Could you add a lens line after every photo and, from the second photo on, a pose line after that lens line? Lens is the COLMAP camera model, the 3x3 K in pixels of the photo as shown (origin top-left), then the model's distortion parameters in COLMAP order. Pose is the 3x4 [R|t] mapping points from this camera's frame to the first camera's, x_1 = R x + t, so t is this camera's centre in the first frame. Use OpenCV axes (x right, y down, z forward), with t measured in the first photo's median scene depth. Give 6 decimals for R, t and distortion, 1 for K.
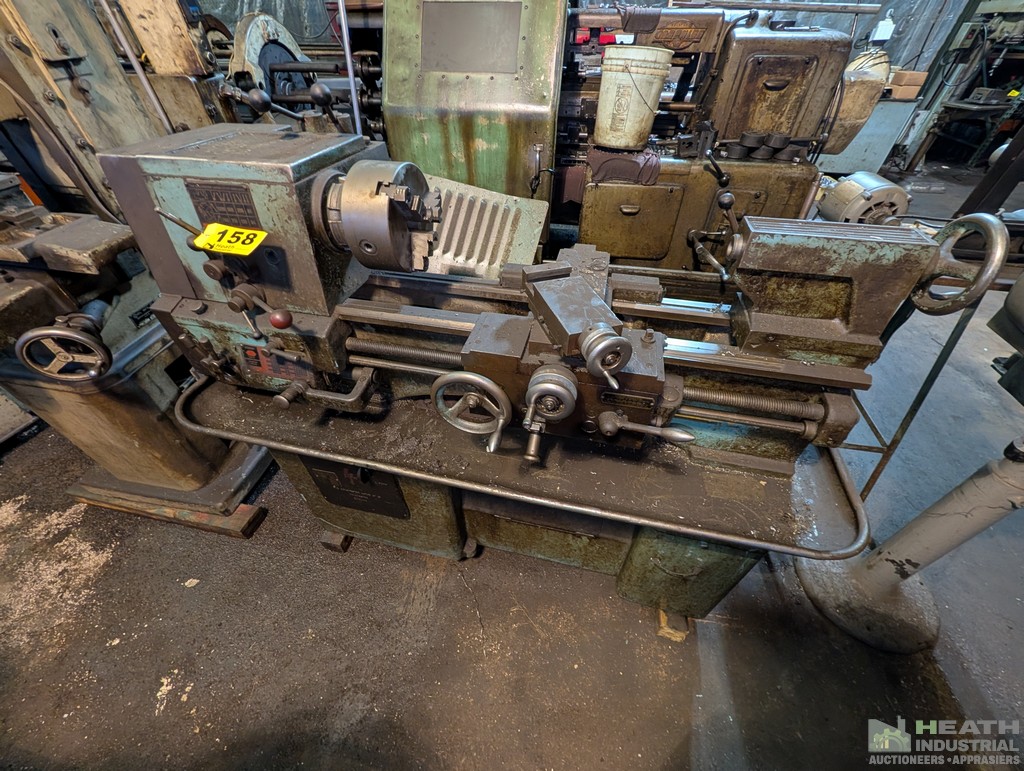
lens RADIAL K [[392.7, 0, 512.0], [0, 392.7, 385.5], [0, 0, 1]] dist [0.002351, -0.000023]
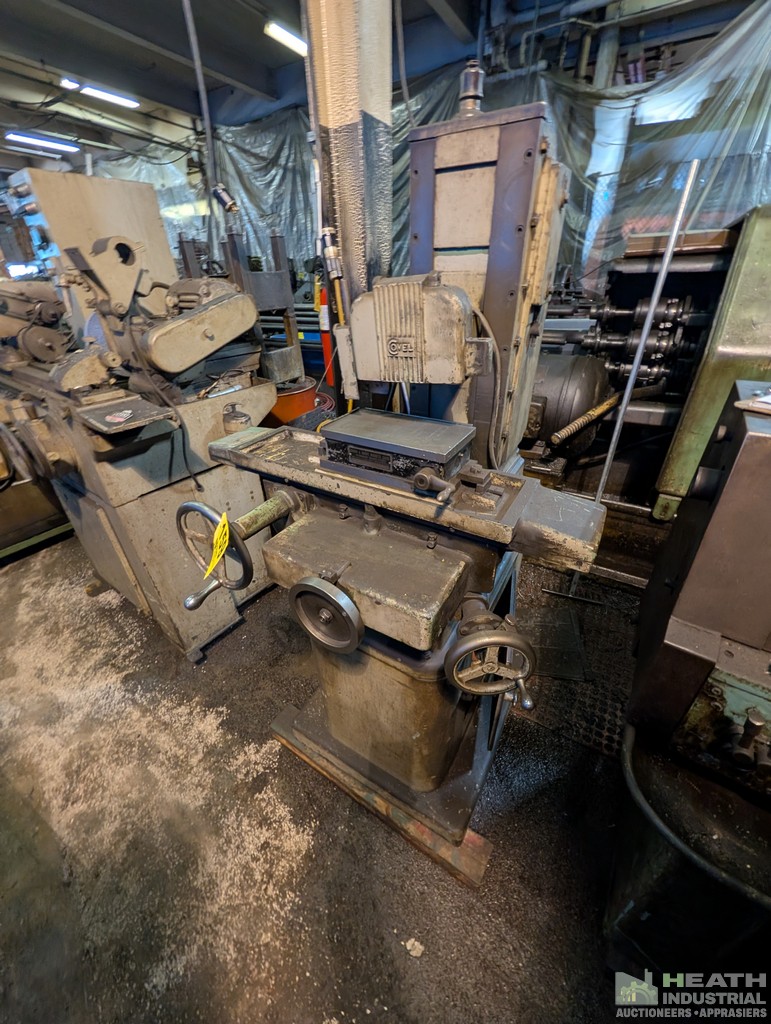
lens RADIAL K [[392.7, 0, 385.5], [0, 392.7, 512.0], [0, 0, 1]] dist [0.002351, -0.000023]
pose [[0.931729, 0.163328, -0.324354, -0.681382], [-0.225753, 0.960104, -0.165031, -0.109371], [0.284460, 0.226988, 0.931429, 0.129552]]
